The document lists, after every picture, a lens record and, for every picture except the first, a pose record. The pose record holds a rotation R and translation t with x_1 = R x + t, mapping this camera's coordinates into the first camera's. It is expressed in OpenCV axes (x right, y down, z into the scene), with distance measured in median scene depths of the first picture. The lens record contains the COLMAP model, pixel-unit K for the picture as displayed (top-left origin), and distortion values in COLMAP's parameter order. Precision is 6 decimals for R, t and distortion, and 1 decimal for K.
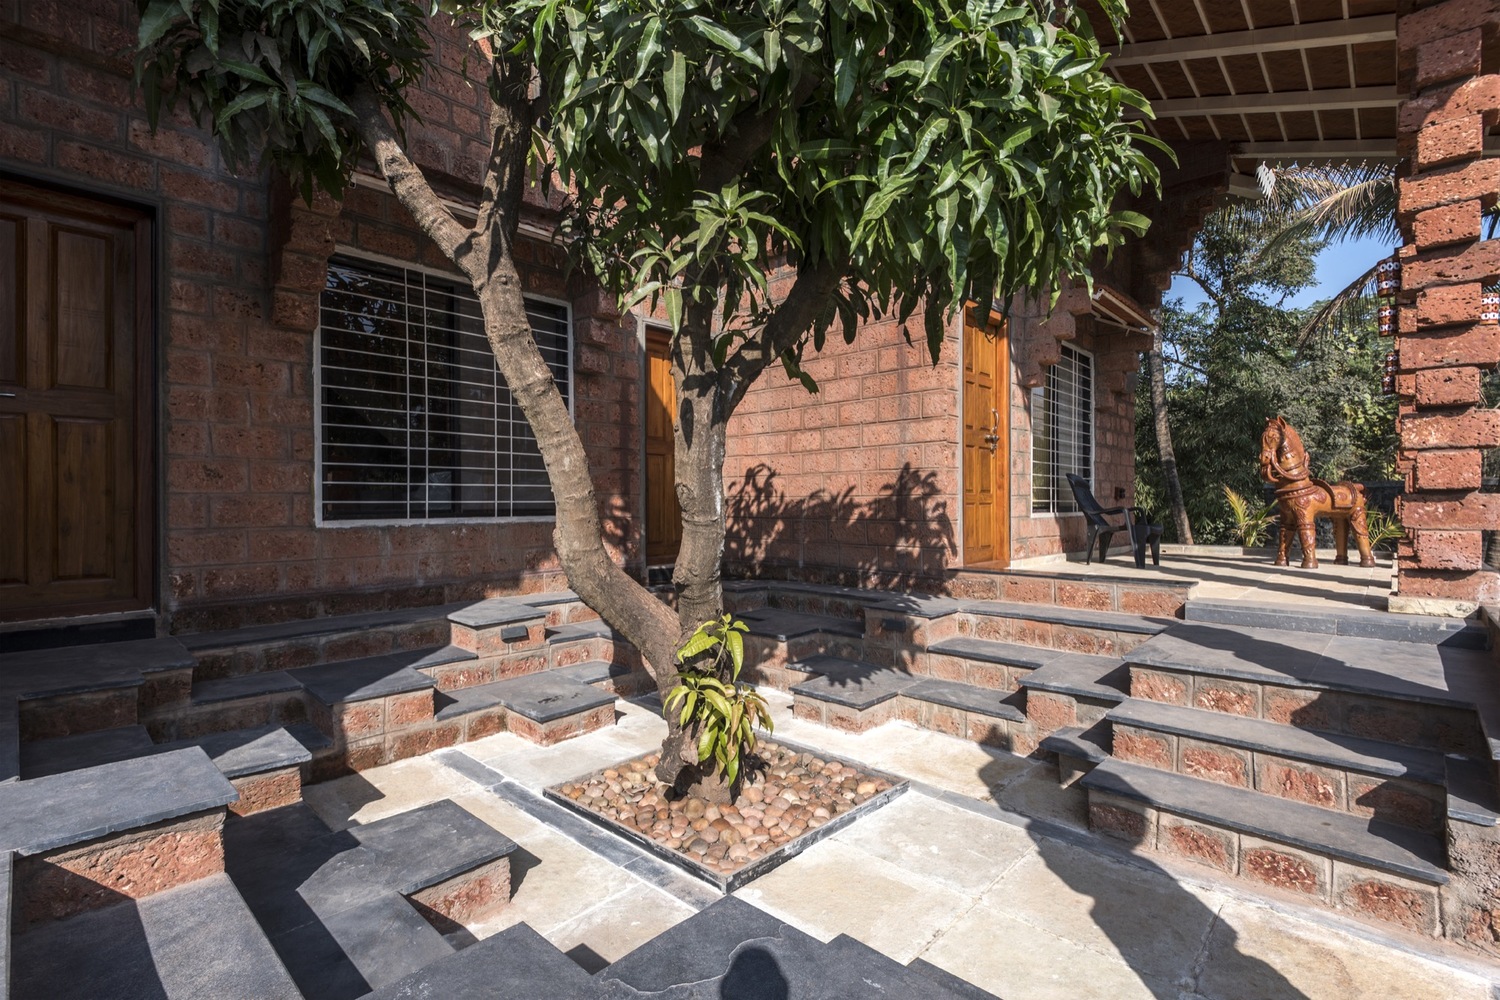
lens RADIAL K [[685.3, 0, 740.0], [0, 685.3, 494.6], [0, 0, 1]] dist [0.038160, -0.027145]
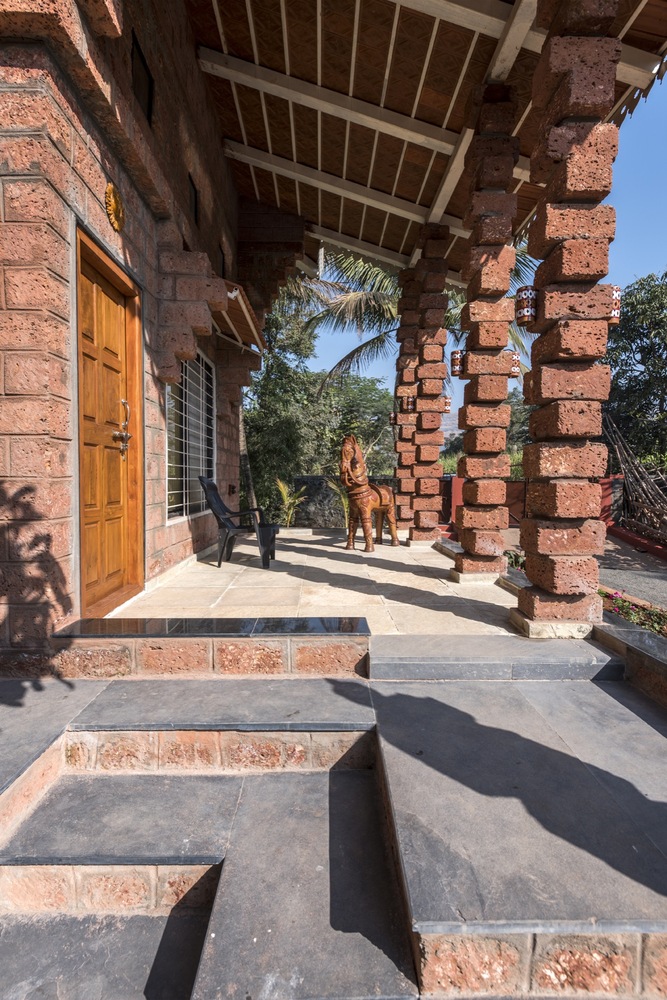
lens RADIAL K [[456.9, 0, 335.5], [0, 456.9, 493.7], [0, 0, 1]] dist [0.038160, -0.027145]
pose [[0.703399, -0.018979, 0.710542, 0.178305], [-0.012299, 0.999169, 0.038864, -0.043068], [-0.710689, -0.036075, 0.702581, 0.497969]]
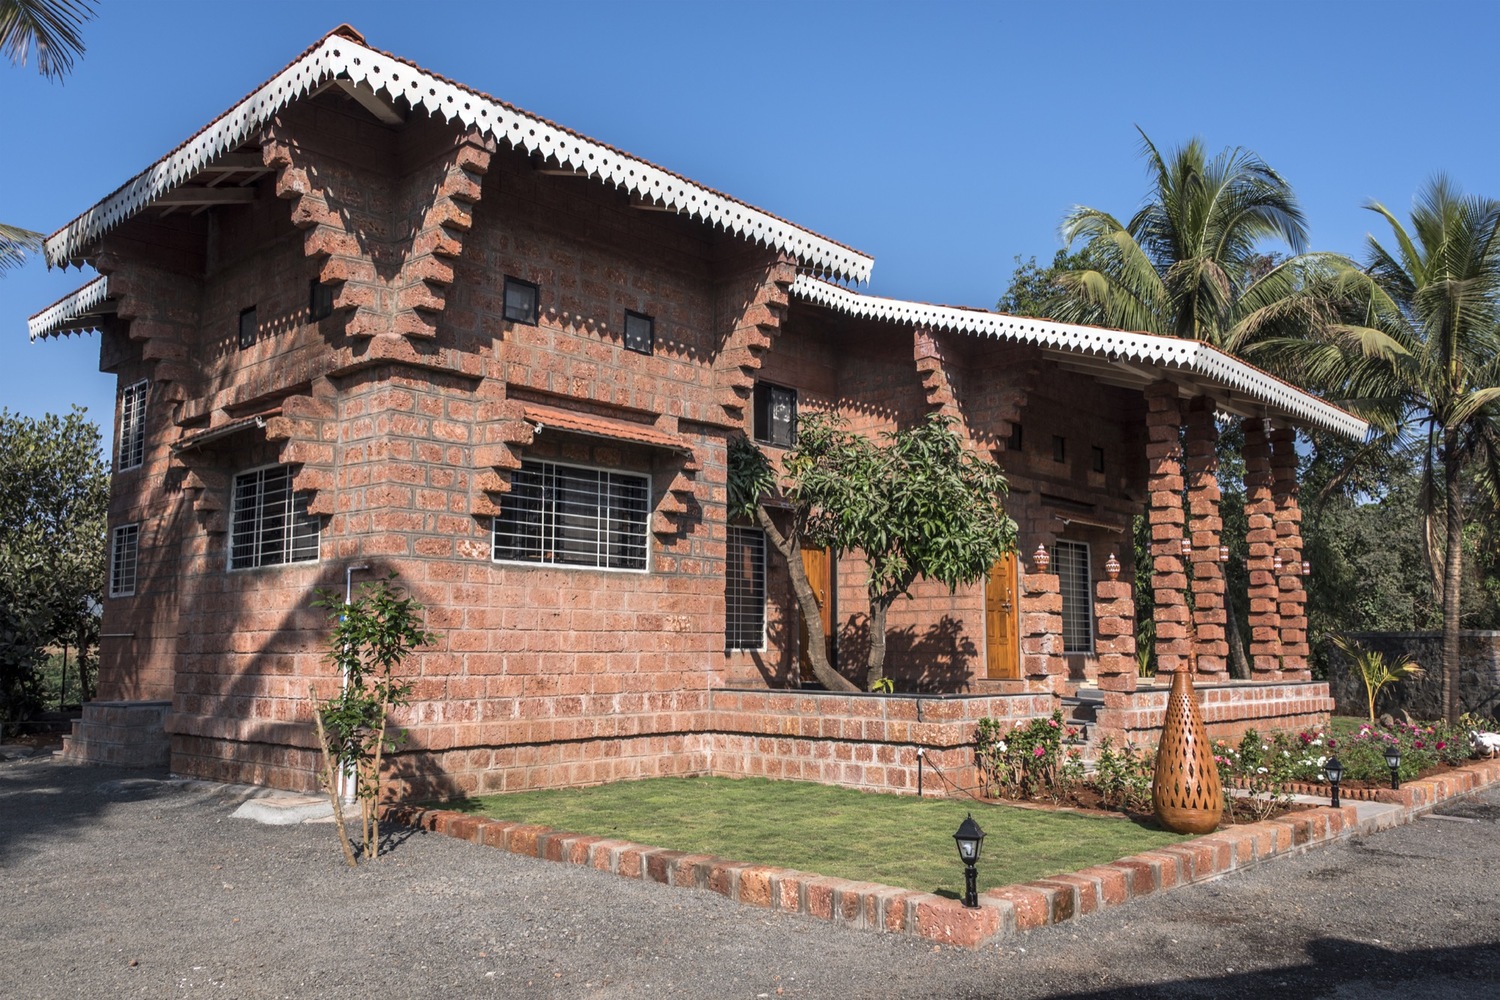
lens RADIAL K [[1164.8, 0, 750.0], [0, 1164.8, 500.0], [0, 0, 1]] dist [0.005737, 0.000635]
pose [[0.999770, 0.011243, 0.018240, -0.357489], [-0.008986, 0.992806, -0.119400, 0.009170], [-0.019452, 0.119209, 0.992679, -2.079051]]
